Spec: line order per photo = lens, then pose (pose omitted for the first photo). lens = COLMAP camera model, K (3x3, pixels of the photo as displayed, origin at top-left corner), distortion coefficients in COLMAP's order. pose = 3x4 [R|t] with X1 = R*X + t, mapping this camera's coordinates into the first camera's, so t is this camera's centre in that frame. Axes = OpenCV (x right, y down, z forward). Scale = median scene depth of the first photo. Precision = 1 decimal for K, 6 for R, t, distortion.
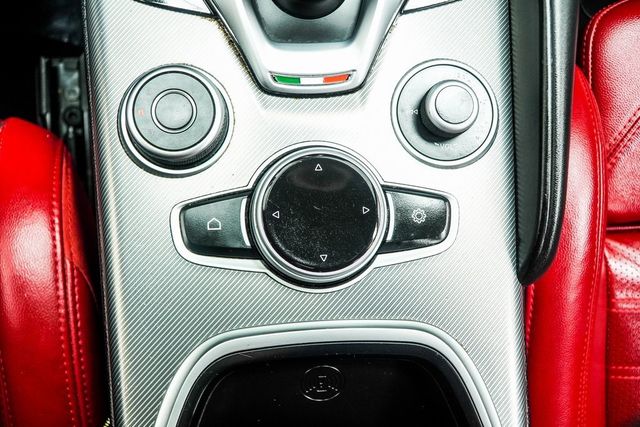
lens RADIAL K [[685.2, 0, 319.6], [0, 685.2, 212.3], [0, 0, 1]] dist [-0.003345, 0.000000]
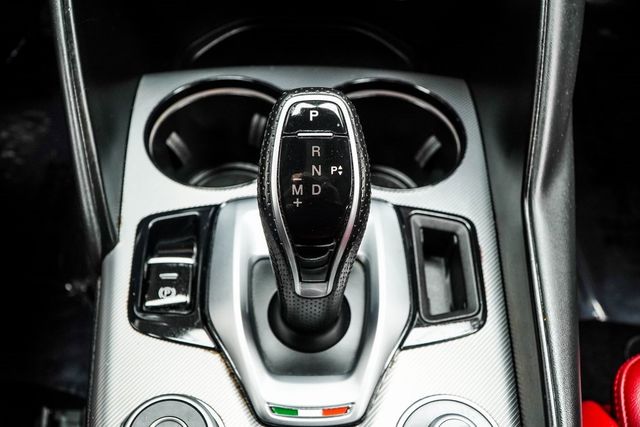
lens RADIAL K [[759.4, 0, 319.9], [0, 759.4, 214.0], [0, 0, 1]] dist [-0.025629, 0.000000]
pose [[0.999198, 0.001833, -0.040005, 0.044893], [-0.020459, 0.882116, -0.470588, 0.067444], [0.034427, 0.471028, 0.881446, -0.095488]]
